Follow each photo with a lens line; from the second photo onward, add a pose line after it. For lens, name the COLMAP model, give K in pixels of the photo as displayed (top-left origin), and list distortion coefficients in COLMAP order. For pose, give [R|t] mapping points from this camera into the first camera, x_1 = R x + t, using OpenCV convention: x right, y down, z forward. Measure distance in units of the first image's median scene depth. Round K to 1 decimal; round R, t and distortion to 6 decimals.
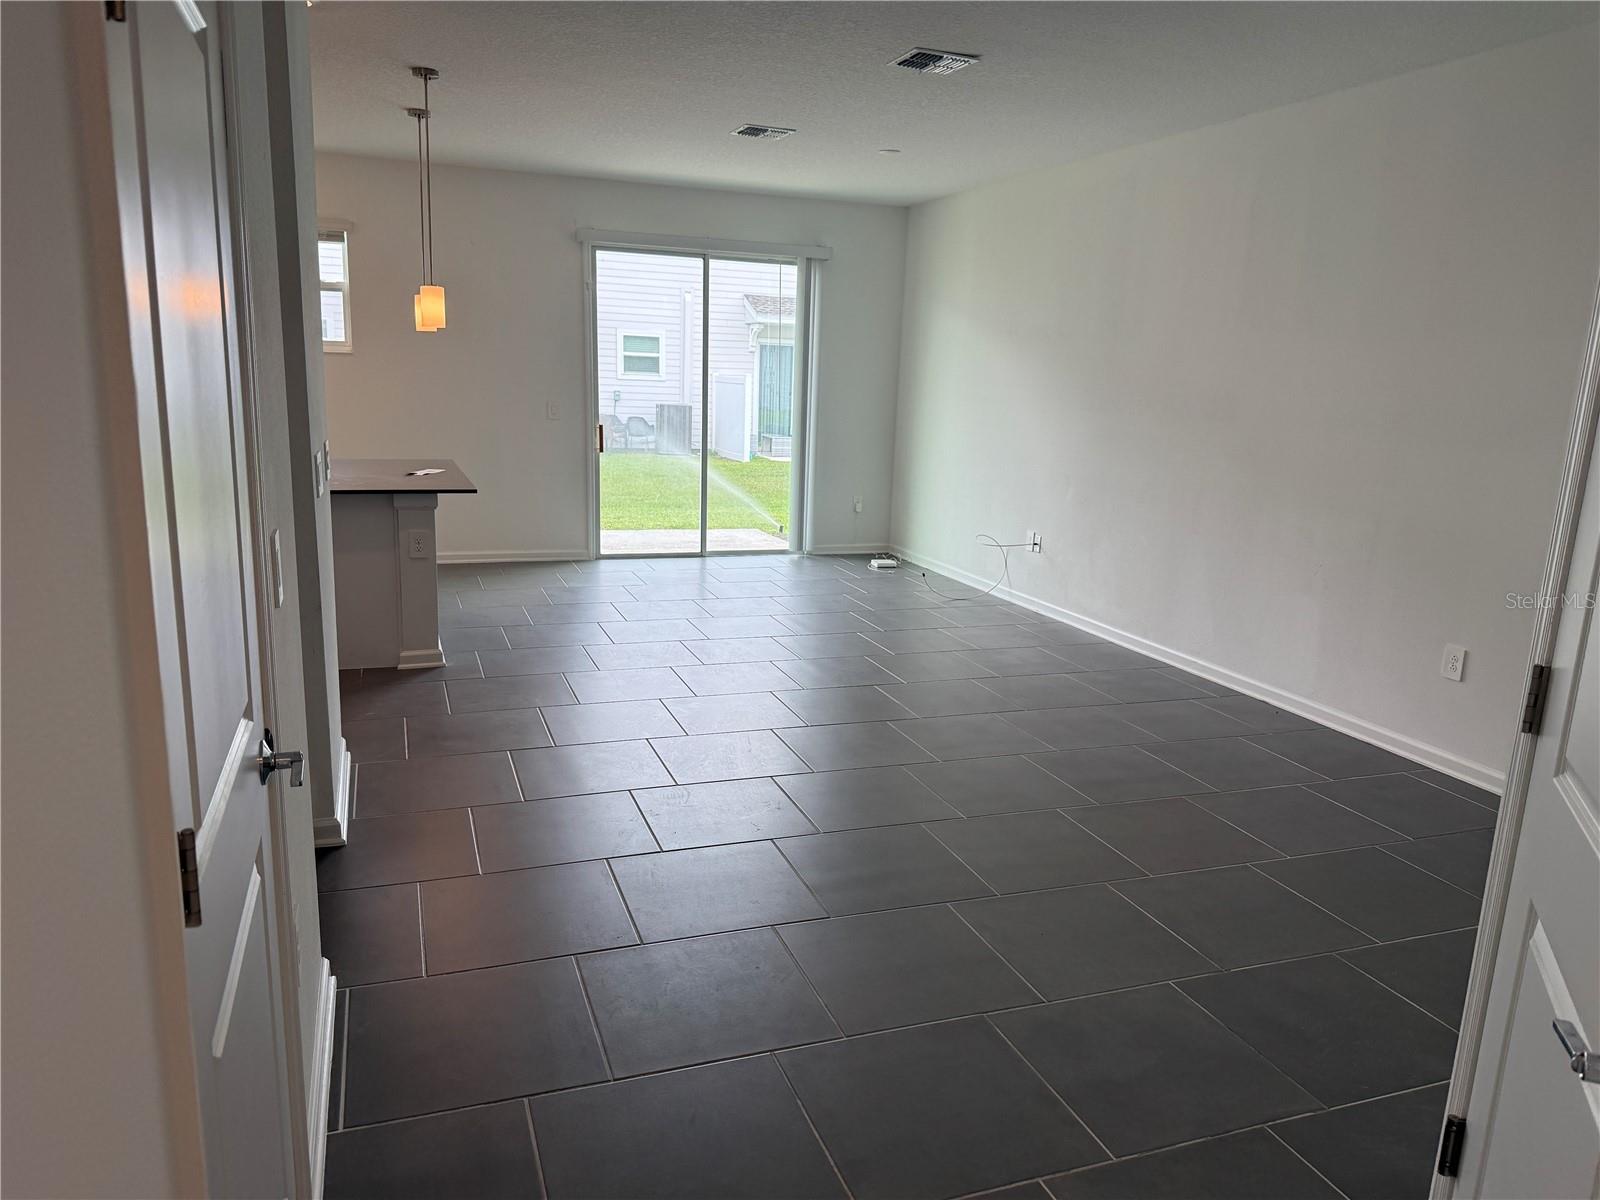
lens RADIAL K [[1121.5, 0, 807.0], [0, 1121.5, 602.8], [0, 0, 1]] dist [0.072954, -0.094939]
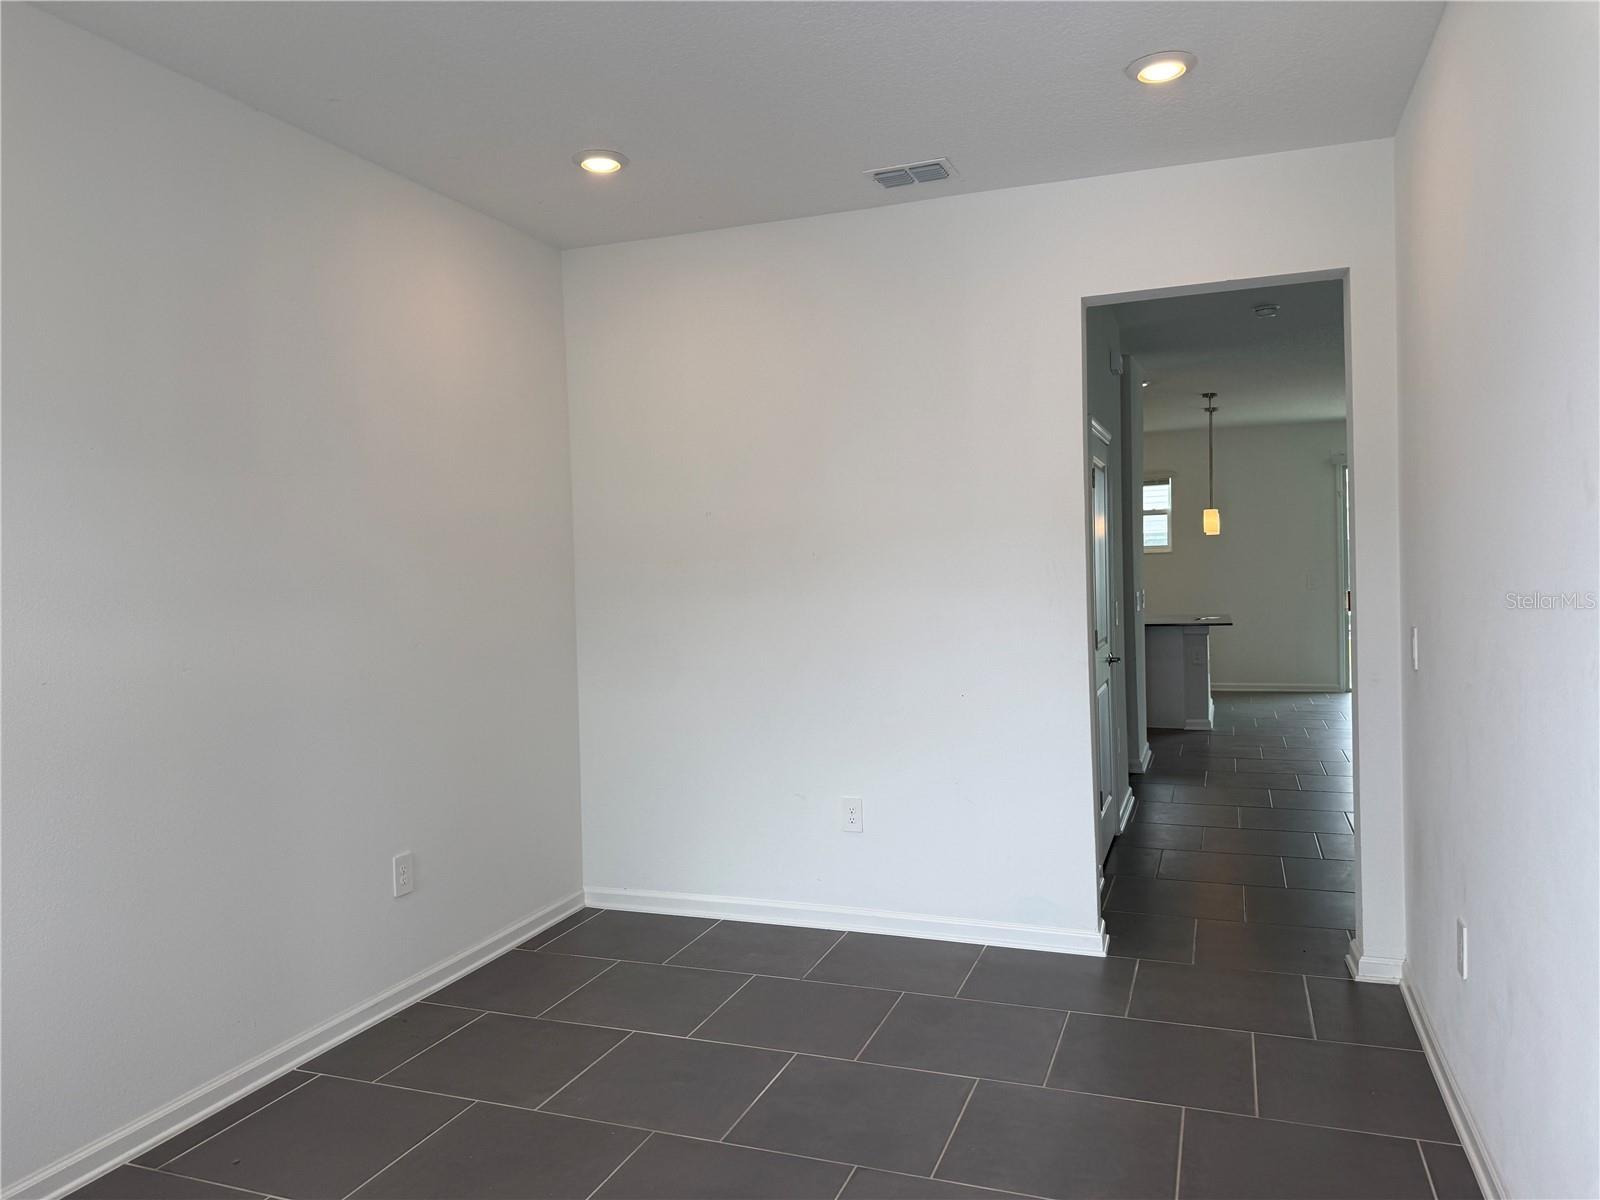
lens RADIAL K [[1121.5, 0, 790.9], [0, 1121.5, 601.7], [0, 0, 1]] dist [0.072954, -0.094939]
pose [[0.750834, -0.045811, -0.658901, 0.276852], [-0.069061, 0.986678, -0.147296, 0.133552], [0.656871, 0.156099, 0.737668, -0.571870]]
